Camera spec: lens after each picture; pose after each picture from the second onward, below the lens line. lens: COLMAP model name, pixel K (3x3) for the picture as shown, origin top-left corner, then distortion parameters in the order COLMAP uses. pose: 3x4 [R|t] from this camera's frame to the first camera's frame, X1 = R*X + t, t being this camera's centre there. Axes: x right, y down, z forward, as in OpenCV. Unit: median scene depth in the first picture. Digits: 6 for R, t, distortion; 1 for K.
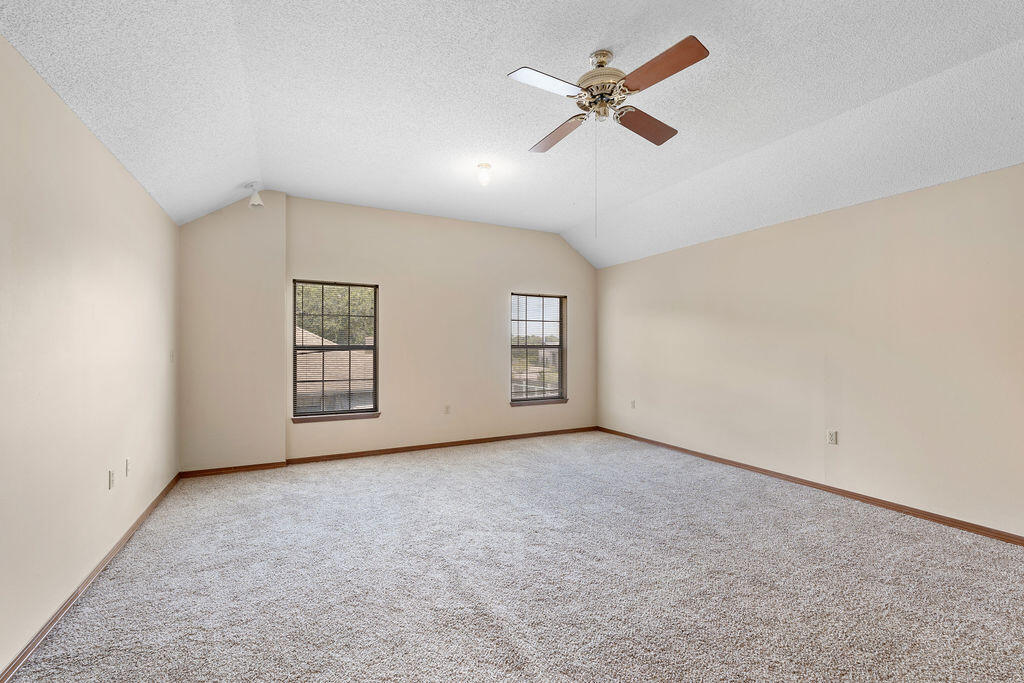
lens RADIAL K [[433.5, 0, 508.4], [0, 433.5, 336.0], [0, 0, 1]] dist [0.000154, 0.000513]
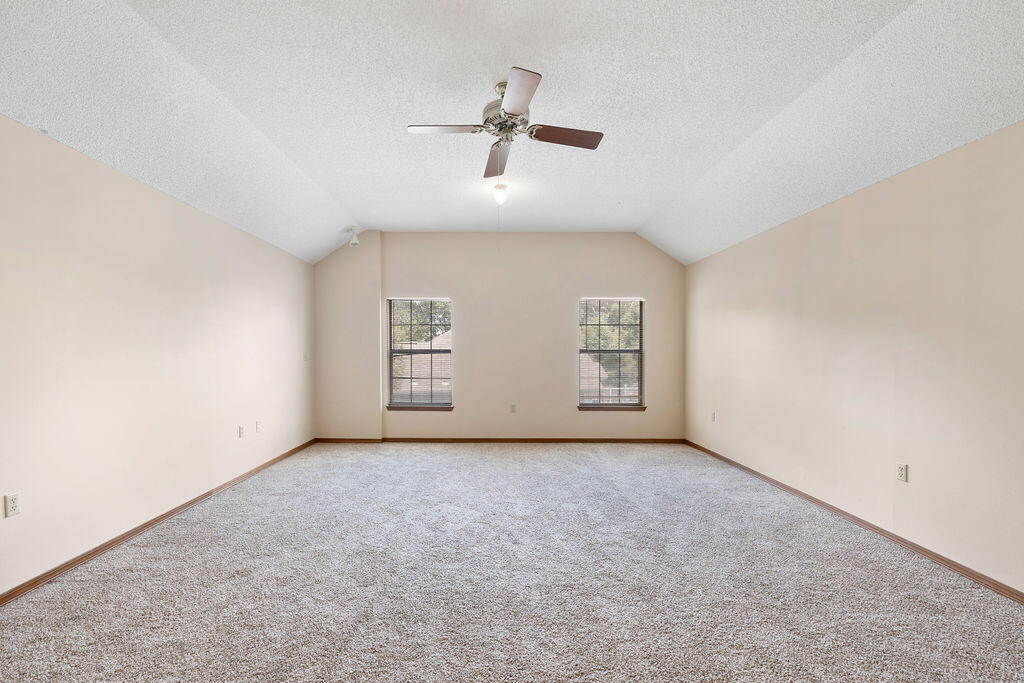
lens RADIAL K [[455.7, 0, 511.4], [0, 455.7, 348.0], [0, 0, 1]] dist [0.001190, 0.000255]
pose [[0.883968, 0.000080, -0.467547, 0.481964], [0.007934, 0.999853, 0.015171, -0.000107], [0.467480, -0.017120, 0.883838, -0.017803]]
